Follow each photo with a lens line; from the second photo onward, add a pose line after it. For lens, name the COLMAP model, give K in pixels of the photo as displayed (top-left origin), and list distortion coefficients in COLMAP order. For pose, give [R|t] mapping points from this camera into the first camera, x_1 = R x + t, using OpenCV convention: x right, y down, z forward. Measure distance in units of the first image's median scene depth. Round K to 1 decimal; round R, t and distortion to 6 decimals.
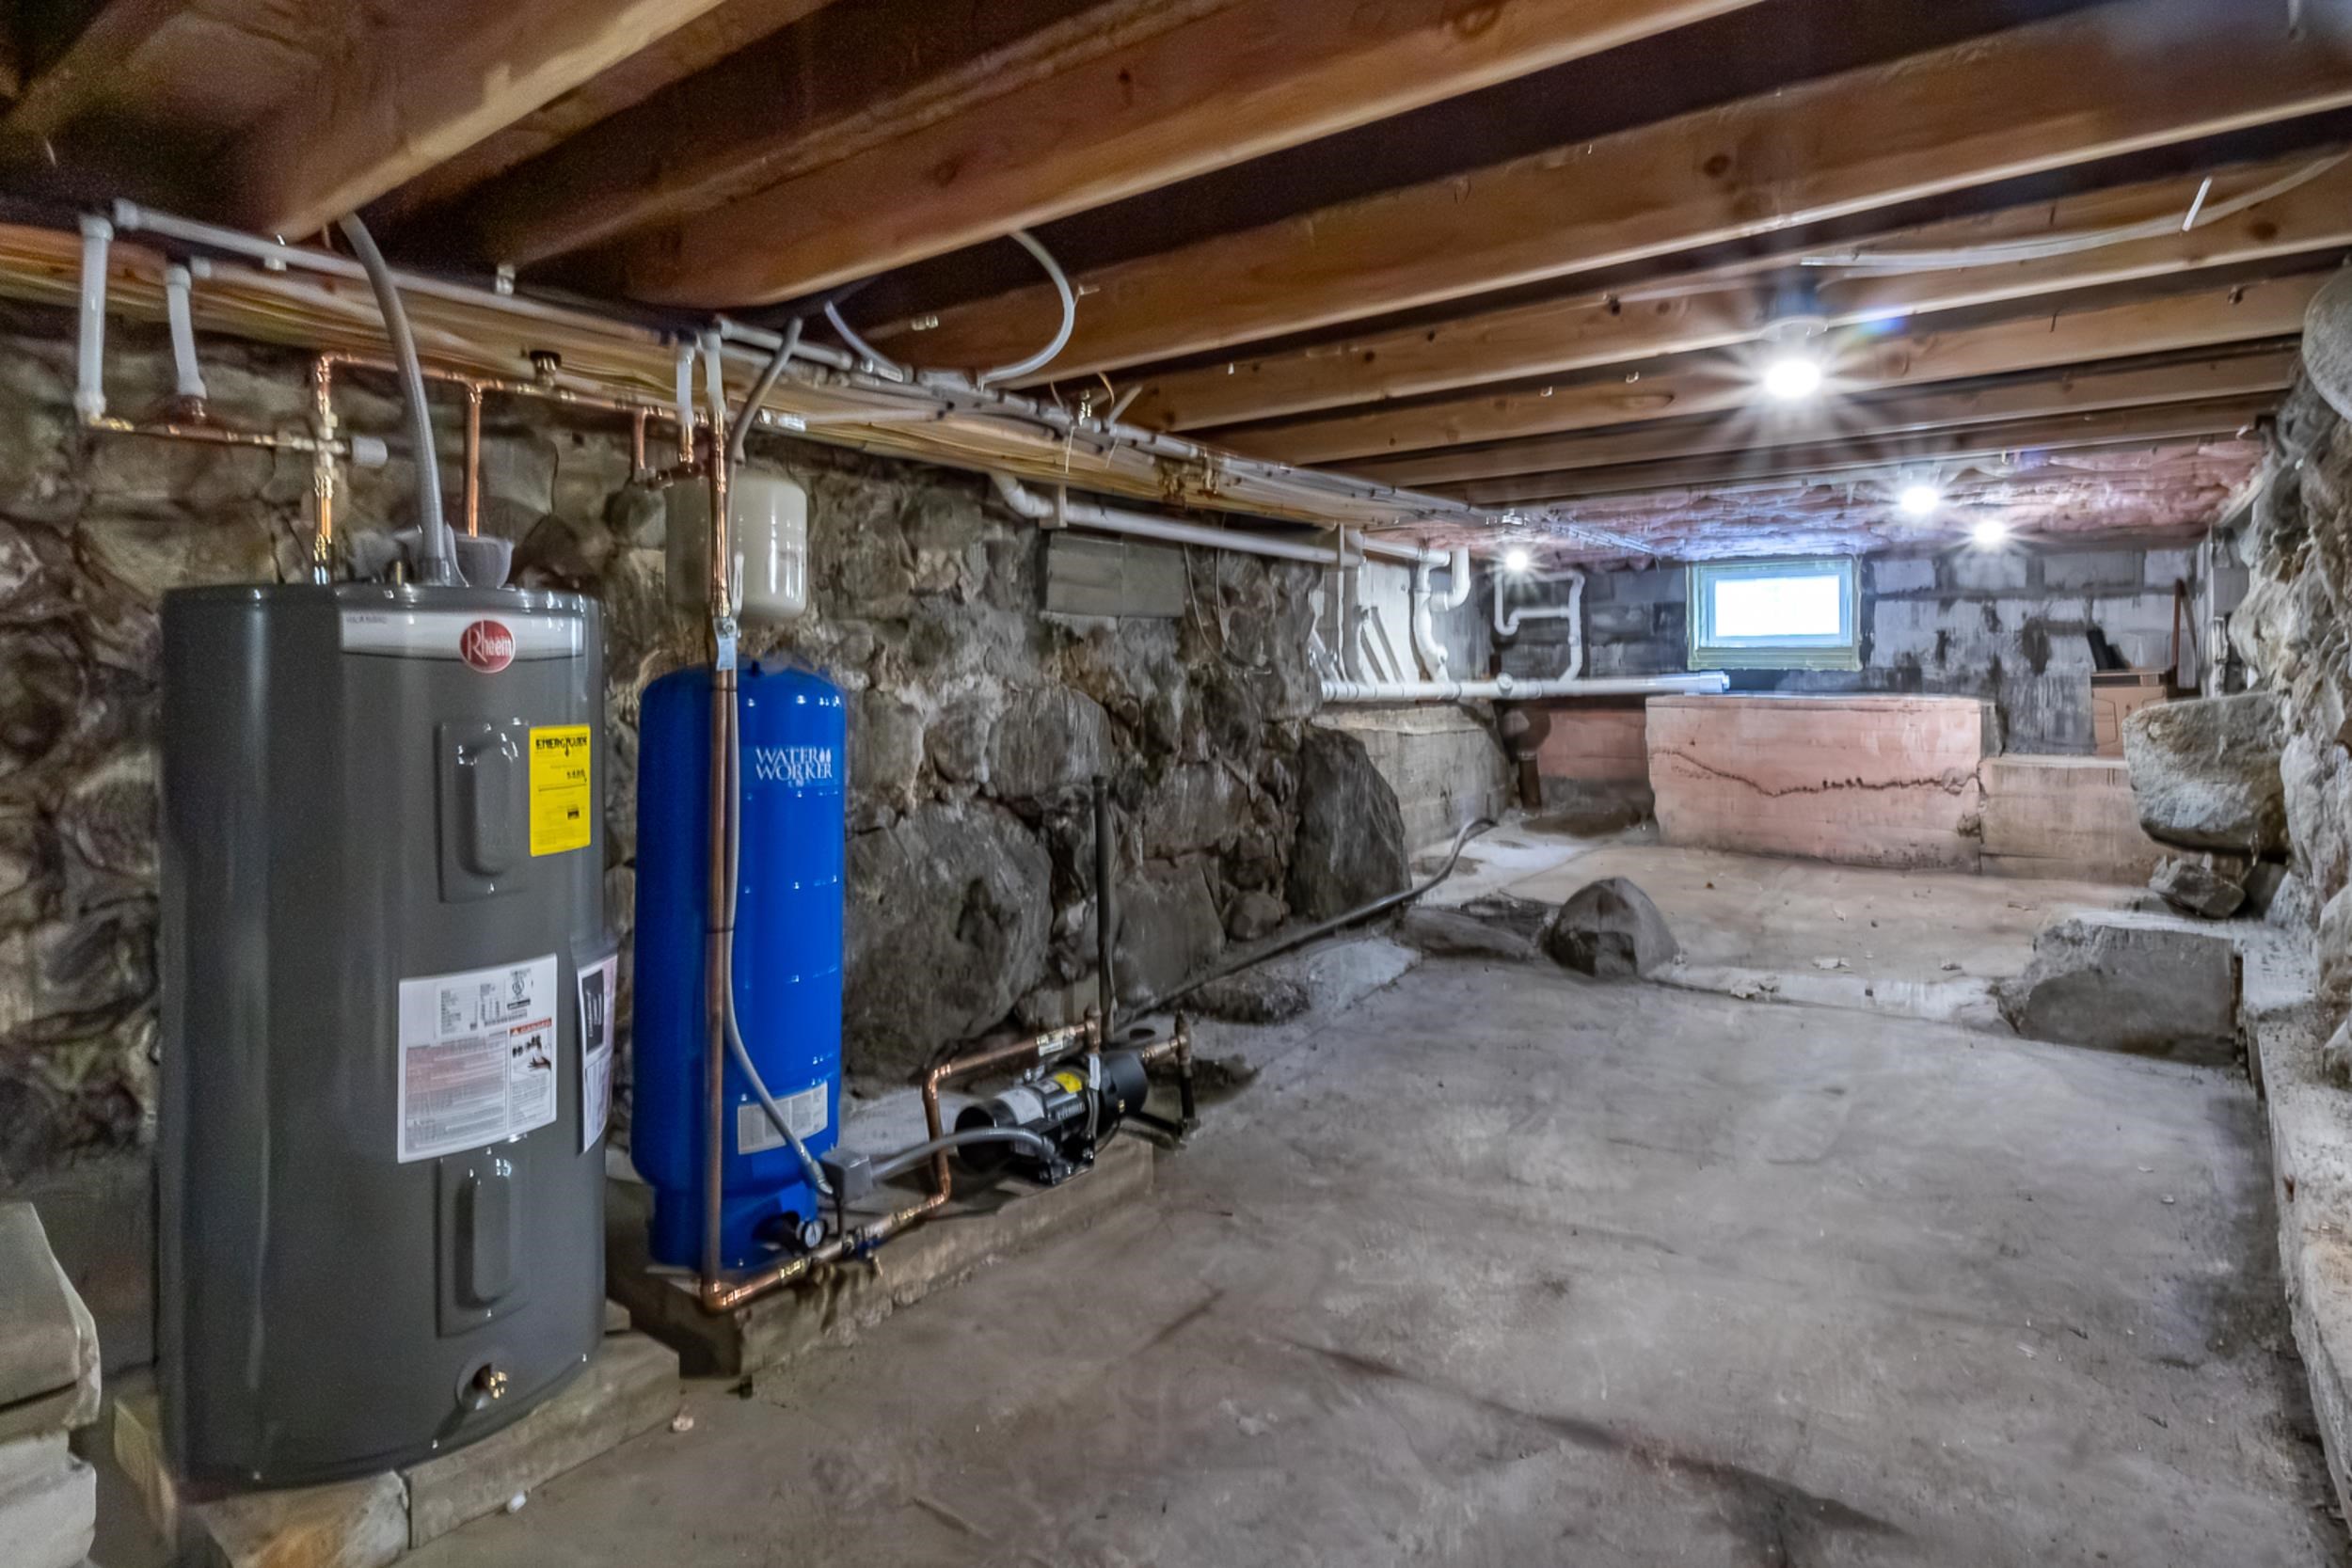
lens RADIAL K [[1206.4, 0, 1174.4], [0, 1206.4, 718.9], [0, 0, 1]] dist [-0.001248, -0.000401]
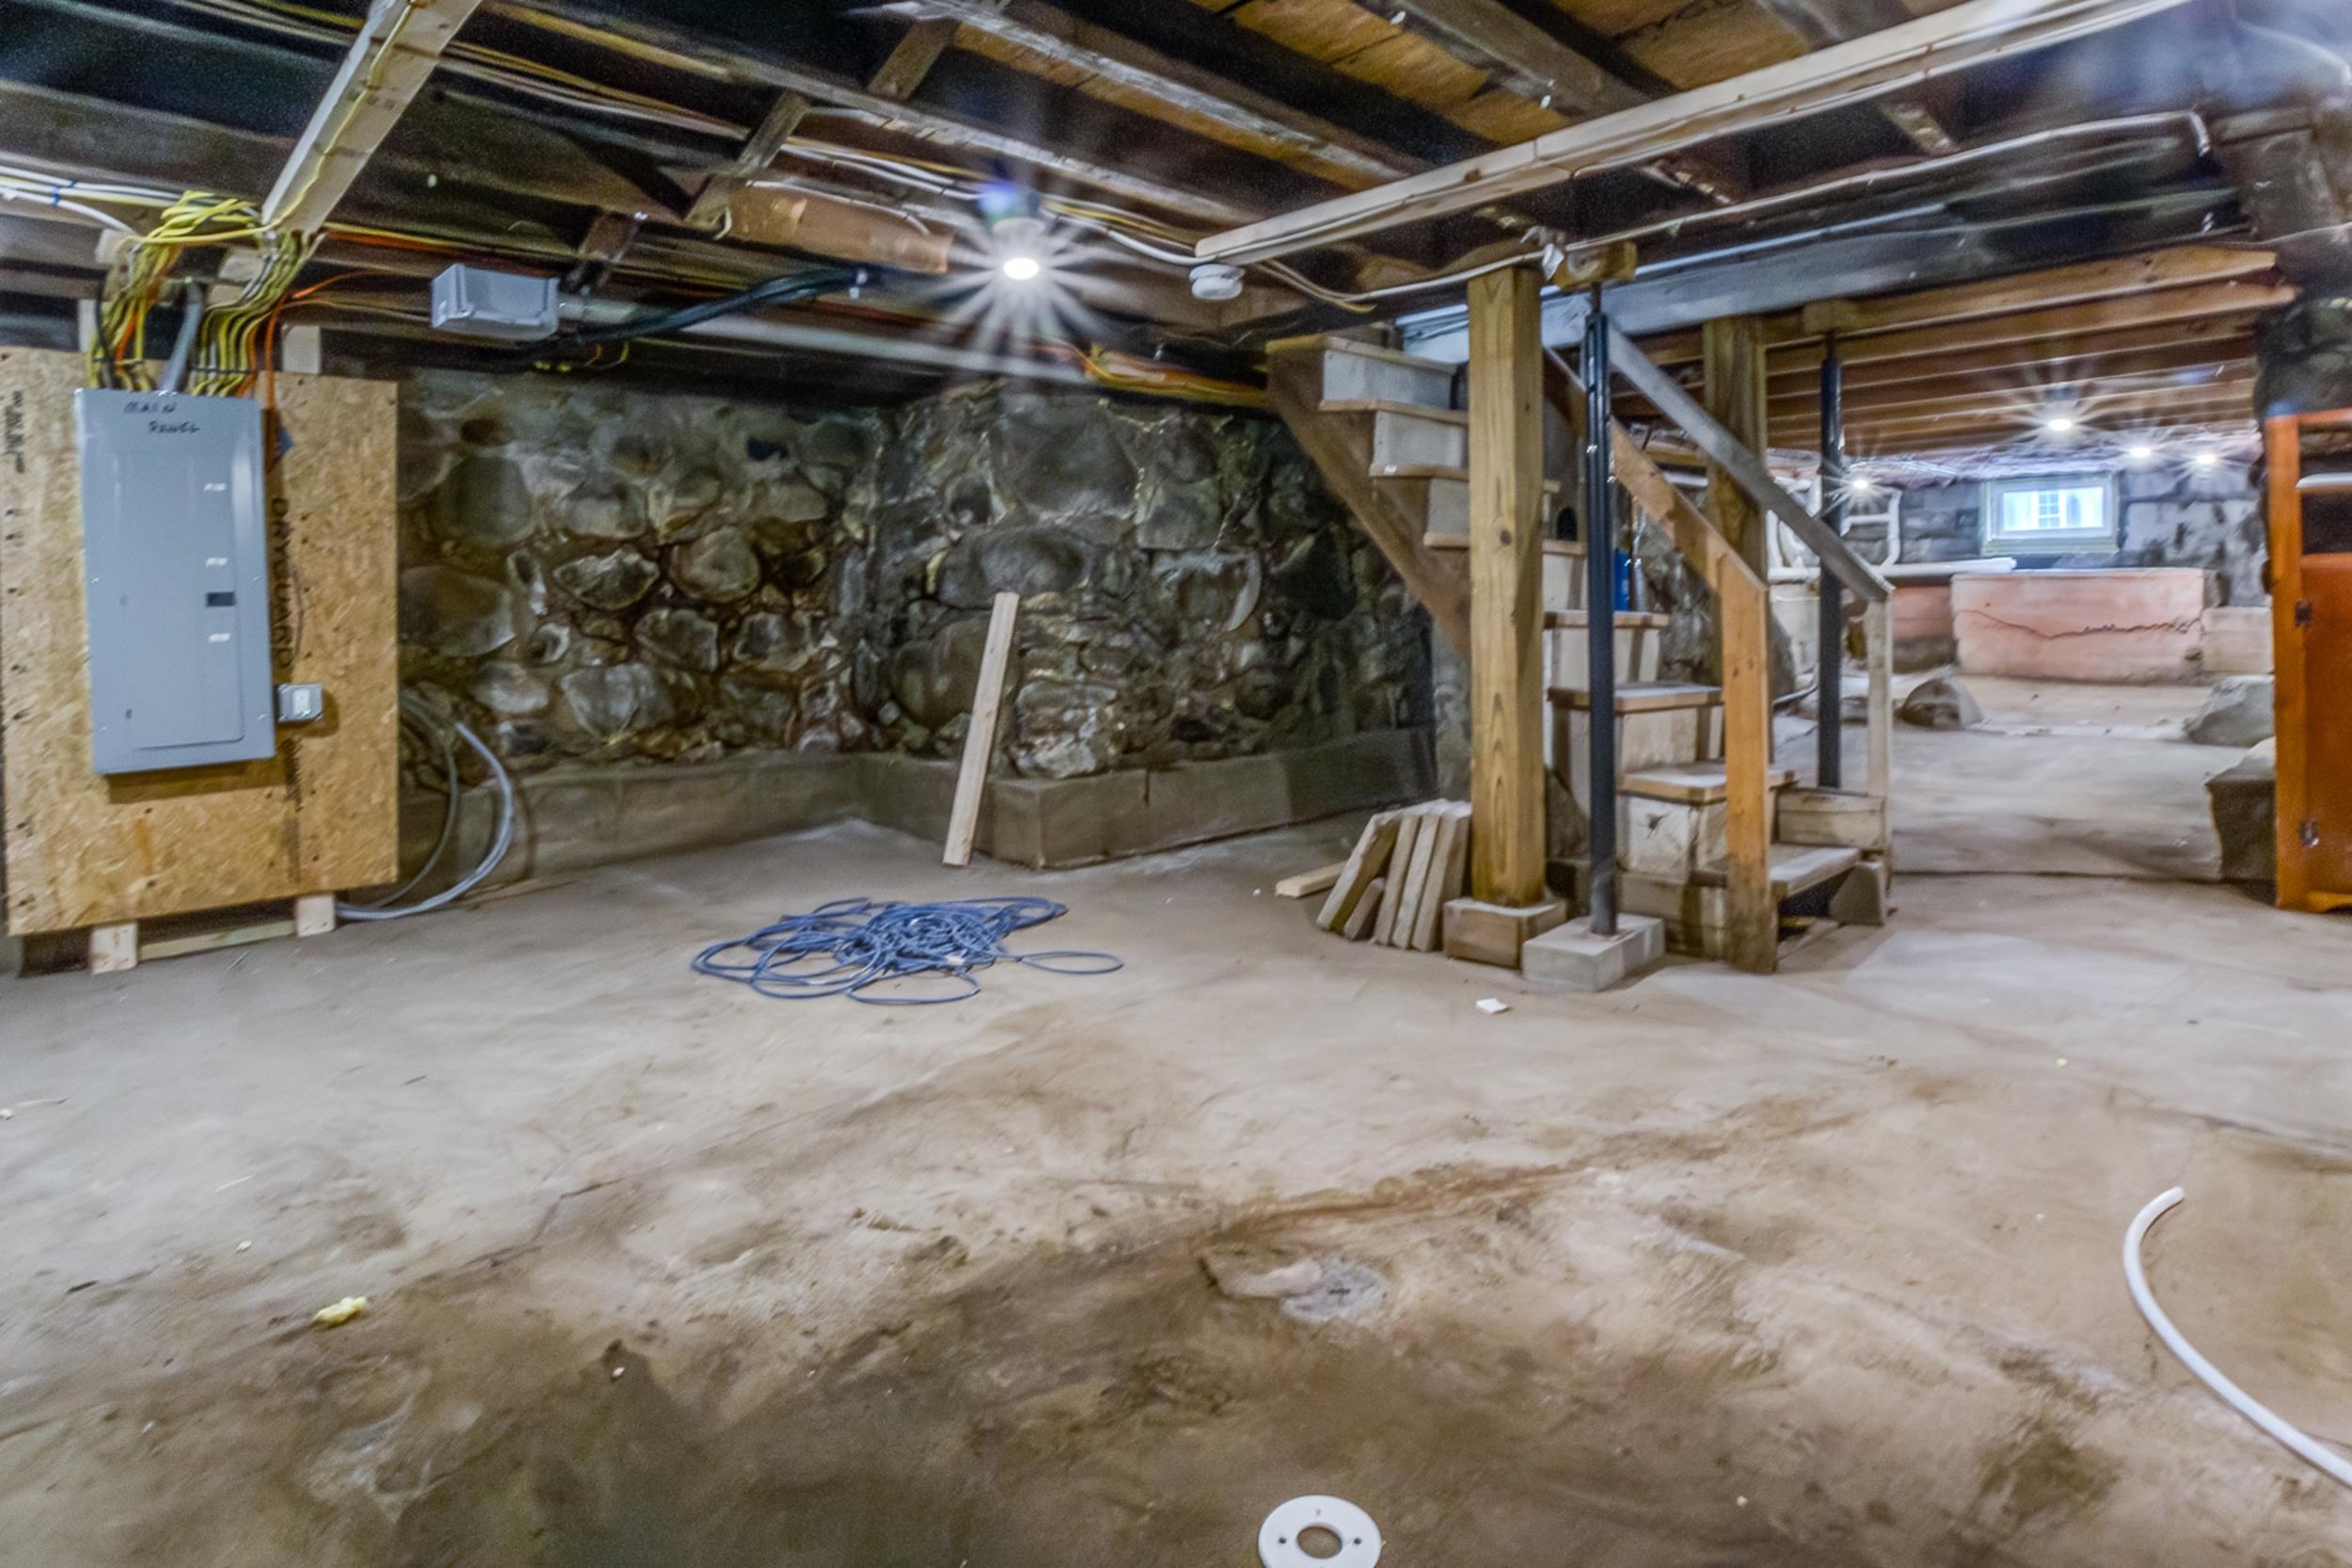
lens RADIAL K [[1193.0, 0, 1178.9], [0, 1193.0, 666.6], [0, 0, 1]] dist [-0.001070, 0.000148]
pose [[0.985785, -0.005189, -0.167934, -0.292049], [0.009917, 0.999577, 0.027326, 0.044256], [0.167721, -0.028603, 0.985419, -0.586777]]
